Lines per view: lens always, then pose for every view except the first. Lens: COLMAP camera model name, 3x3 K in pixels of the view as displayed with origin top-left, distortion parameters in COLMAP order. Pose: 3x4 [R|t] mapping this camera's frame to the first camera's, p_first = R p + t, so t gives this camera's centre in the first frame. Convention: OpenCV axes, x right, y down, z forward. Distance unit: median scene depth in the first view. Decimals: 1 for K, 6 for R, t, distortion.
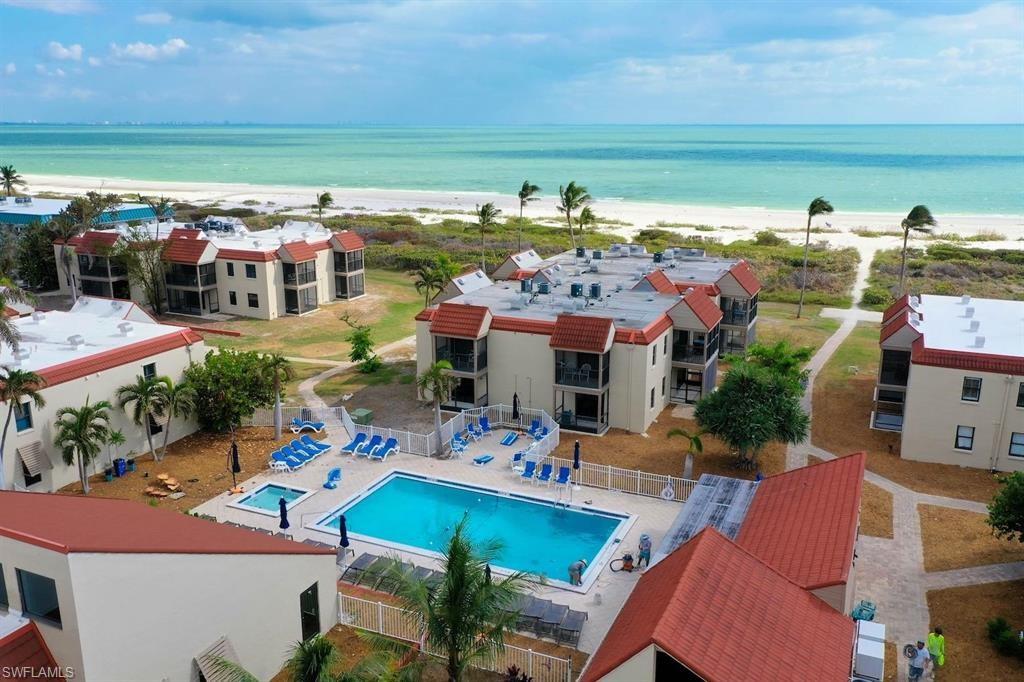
lens RADIAL K [[810.3, 0, 512.0], [0, 810.3, 341.0], [0, 0, 1]] dist [0.012270, -0.002244]
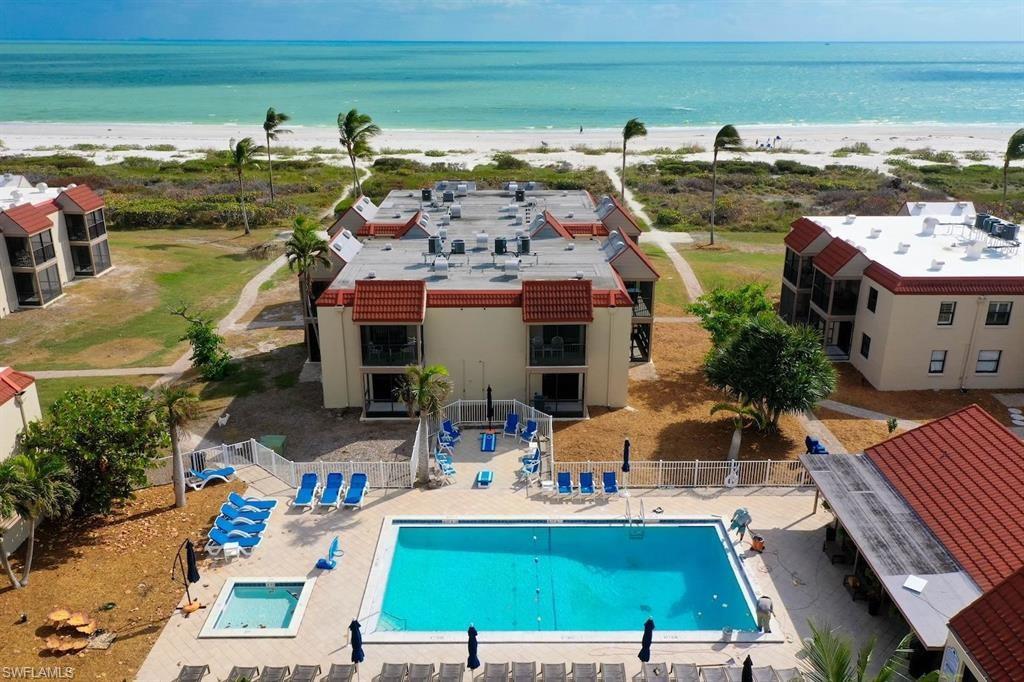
lens RADIAL K [[821.2, 0, 499.1], [0, 821.2, 337.7], [0, 0, 1]] dist [0.009060, 0.002551]
pose [[0.911825, -0.137142, 0.386996, -0.283554], [0.103297, 0.988873, 0.107049, -0.065419], [-0.397371, -0.057634, 0.915846, 0.248363]]
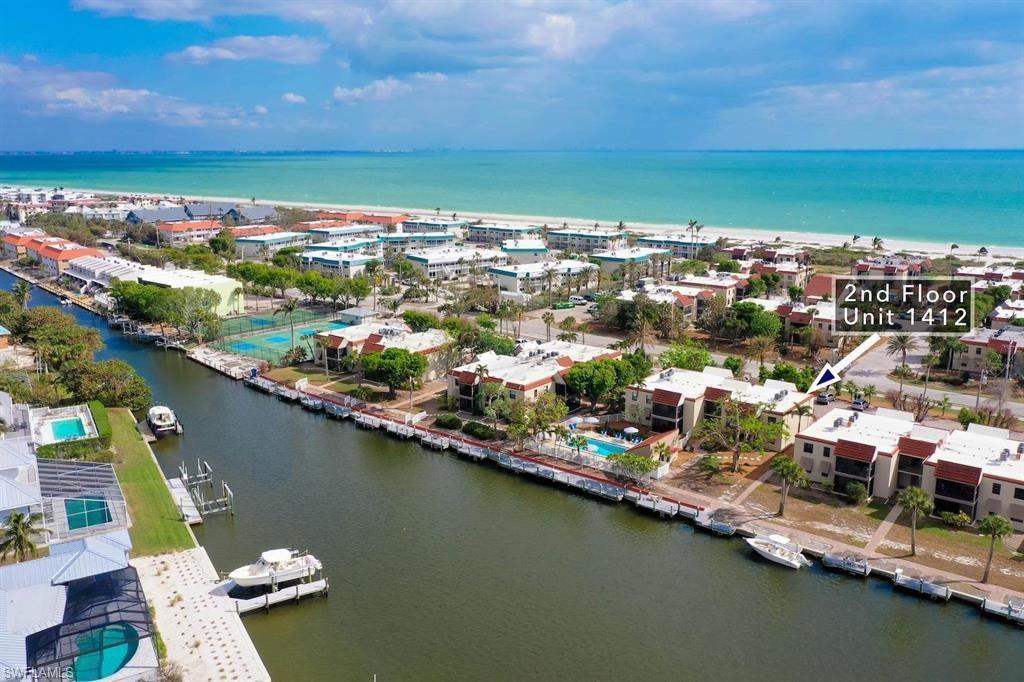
lens RADIAL K [[810.3, 0, 512.0], [0, 810.3, 341.0], [0, 0, 1]] dist [0.012270, -0.002244]
pose [[0.966667, 0.054111, -0.250252, -0.949494], [-0.061445, 0.997877, -0.021581, 0.723072], [0.248553, 0.036239, 0.967940, -4.739894]]
